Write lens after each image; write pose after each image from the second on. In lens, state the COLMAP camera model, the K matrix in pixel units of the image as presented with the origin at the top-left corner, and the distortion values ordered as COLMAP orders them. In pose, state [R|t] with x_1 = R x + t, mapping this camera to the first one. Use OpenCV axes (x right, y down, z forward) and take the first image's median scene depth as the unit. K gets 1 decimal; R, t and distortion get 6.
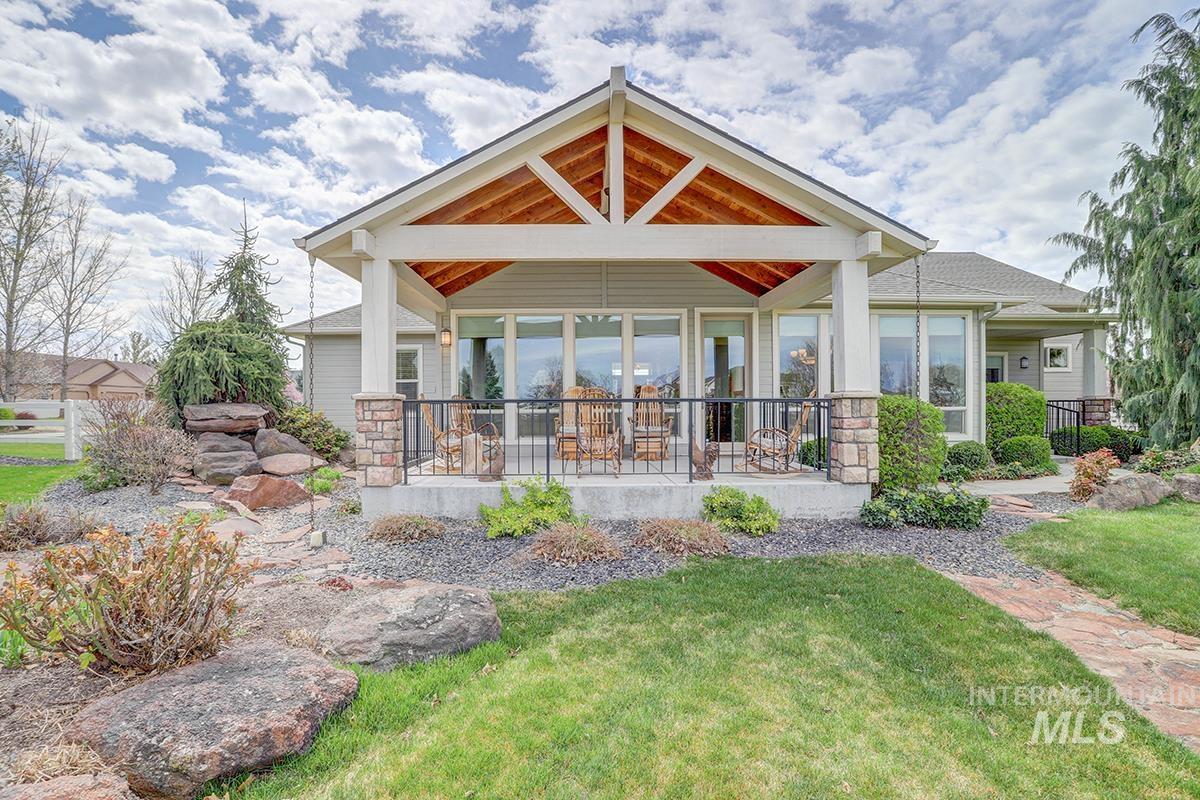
lens RADIAL K [[604.7, 0, 600.0], [0, 604.7, 400.0], [0, 0, 1]] dist [-0.043361, 0.018339]
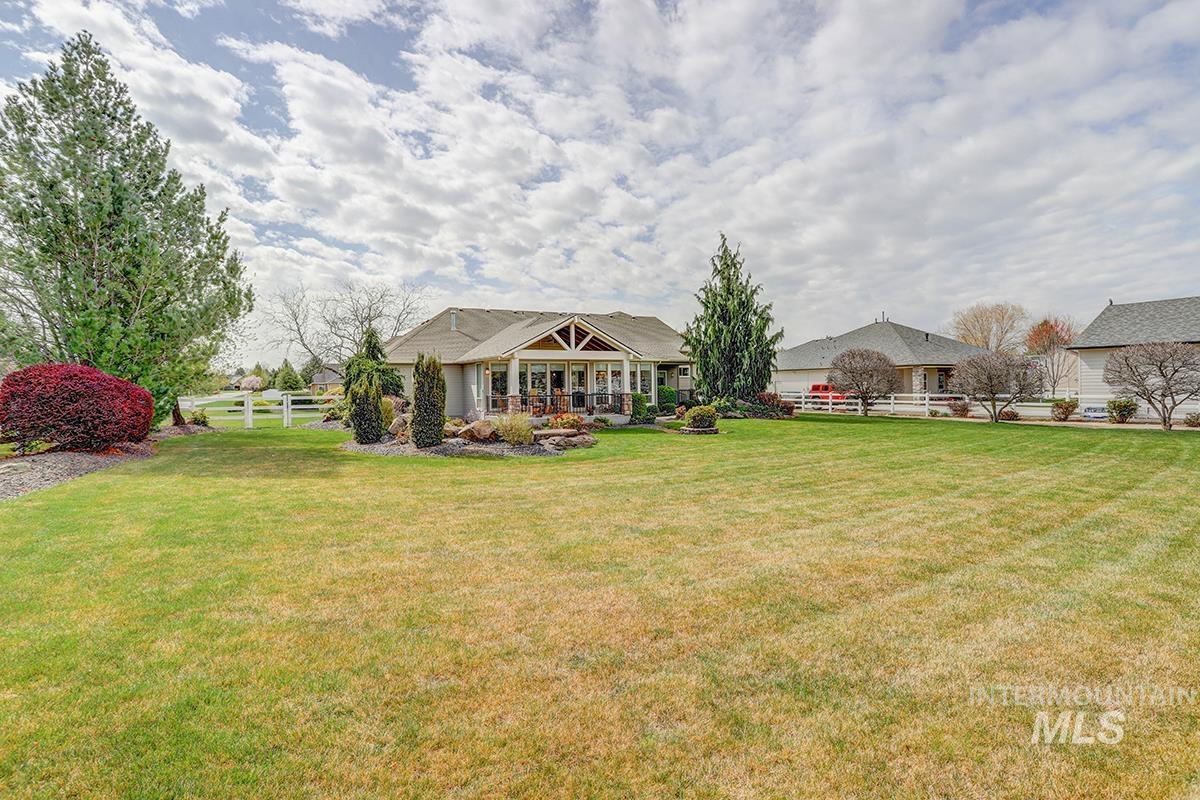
lens RADIAL K [[604.7, 0, 600.0], [0, 604.7, 400.0], [0, 0, 1]] dist [-0.043361, 0.018339]
pose [[0.896823, -0.020987, 0.441892, -0.130727], [0.007142, 0.999431, 0.032972, -0.008203], [-0.442332, -0.026413, 0.896462, -0.218773]]
